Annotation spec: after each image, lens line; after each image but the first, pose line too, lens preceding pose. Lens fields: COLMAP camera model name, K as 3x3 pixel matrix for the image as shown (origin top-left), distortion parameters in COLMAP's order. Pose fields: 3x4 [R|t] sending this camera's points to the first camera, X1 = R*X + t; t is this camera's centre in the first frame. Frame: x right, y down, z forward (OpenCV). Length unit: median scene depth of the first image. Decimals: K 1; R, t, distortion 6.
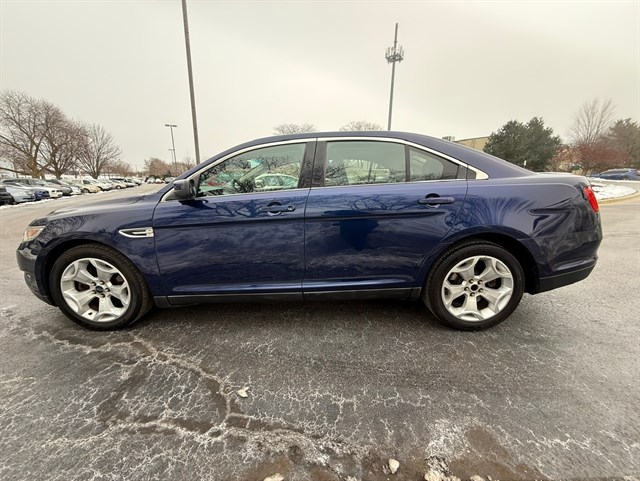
lens RADIAL K [[256.8, 0, 320.0], [0, 256.8, 240.5], [0, 0, 1]] dist [0.001880, -0.000027]
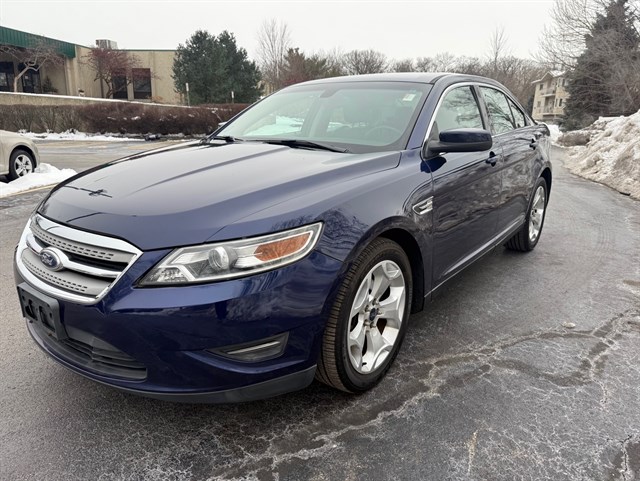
lens RADIAL K [[452.6, 0, 320.8], [0, 452.6, 236.4], [0, 0, 1]] dist [0.026857, -0.031862]
pose [[0.599221, -0.194853, 0.776509, -2.540047], [0.172140, 0.978601, 0.112727, -0.190772], [-0.781858, 0.066120, 0.619940, 0.645237]]
